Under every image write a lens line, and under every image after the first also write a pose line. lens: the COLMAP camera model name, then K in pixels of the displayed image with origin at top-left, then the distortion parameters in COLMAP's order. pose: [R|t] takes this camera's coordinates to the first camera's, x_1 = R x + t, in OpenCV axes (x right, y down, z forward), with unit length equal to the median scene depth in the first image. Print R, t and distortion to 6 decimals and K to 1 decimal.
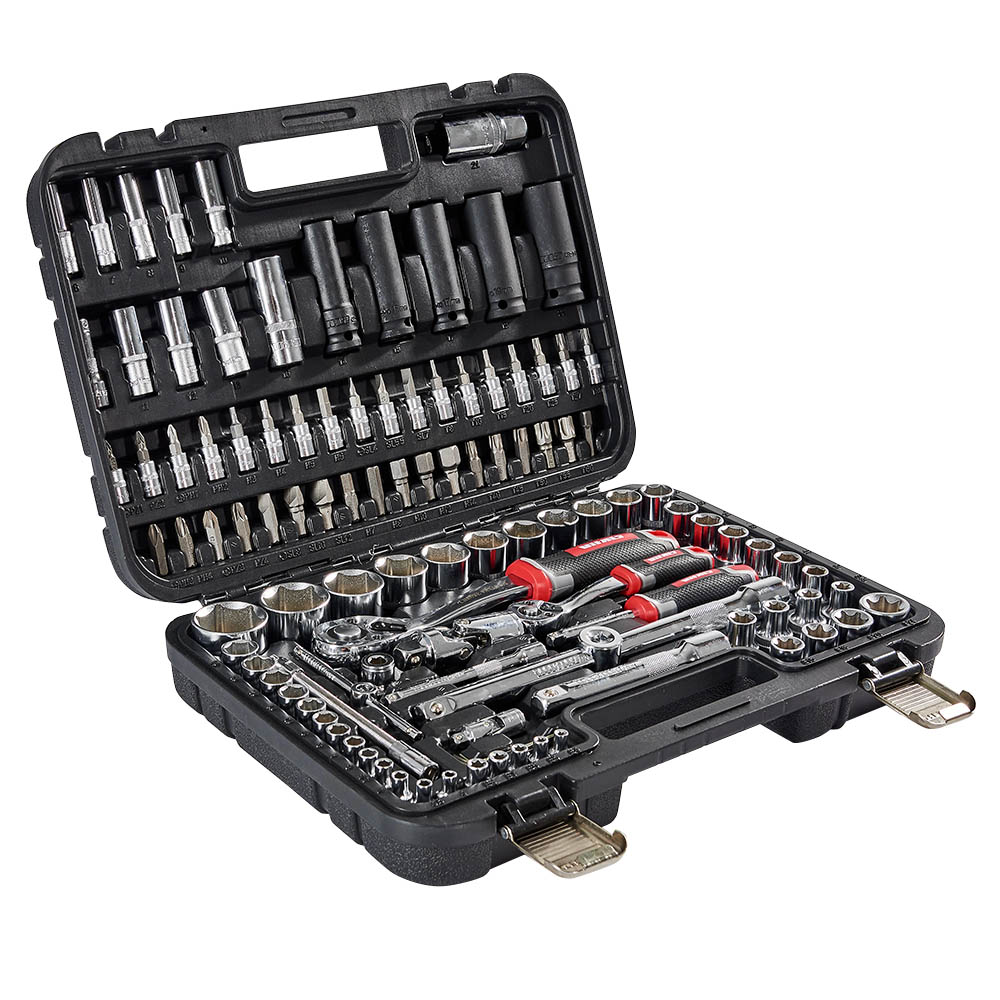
lens RADIAL K [[1972.0, 0, 500.0], [0, 1972.0, 500.0], [0, 0, 1]] dist [-0.165663, 0.022445]
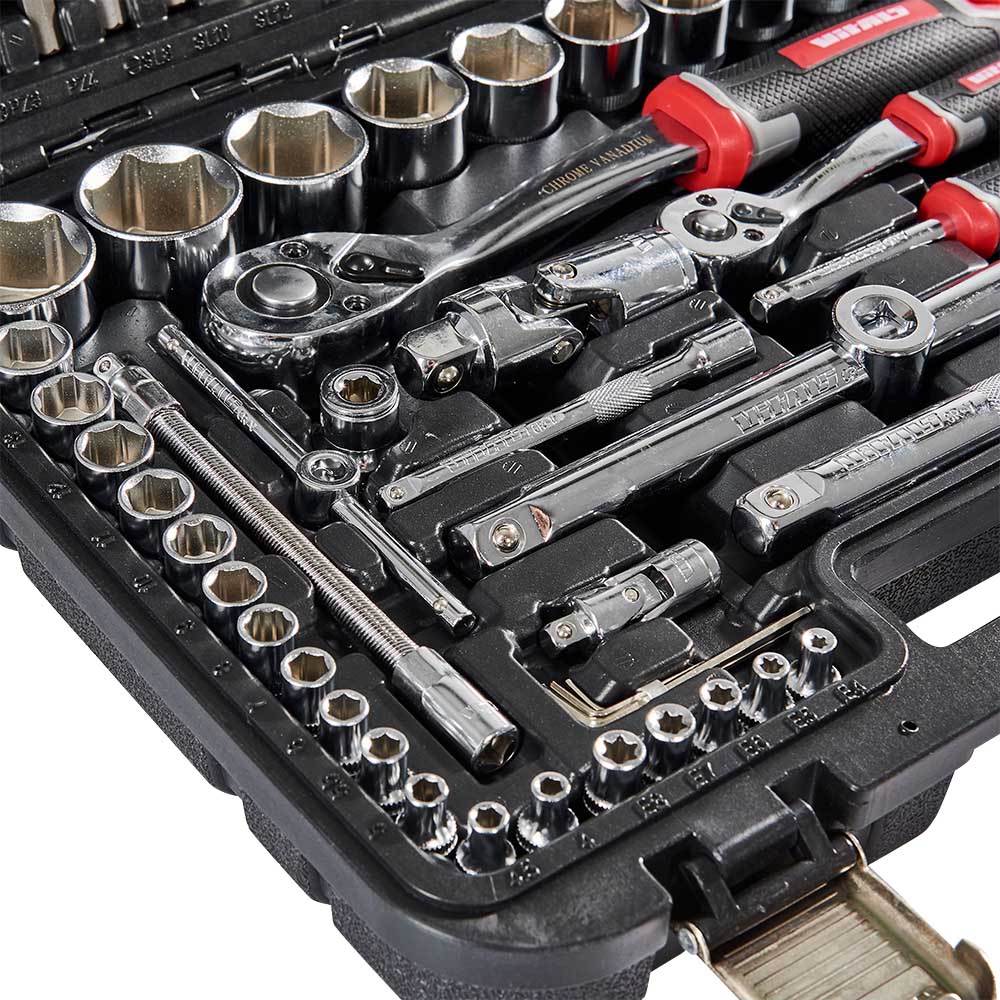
lens RADIAL K [[2772.3, 0, 500.0], [0, 2772.3, 500.0], [0, 0, 1]] dist [-0.173704, 0.579696]
pose [[0.999812, 0.014721, 0.012633, -0.036586], [-0.018013, 0.946240, 0.322962, -0.079684], [-0.007199, -0.323129, 0.946327, 0.406165]]
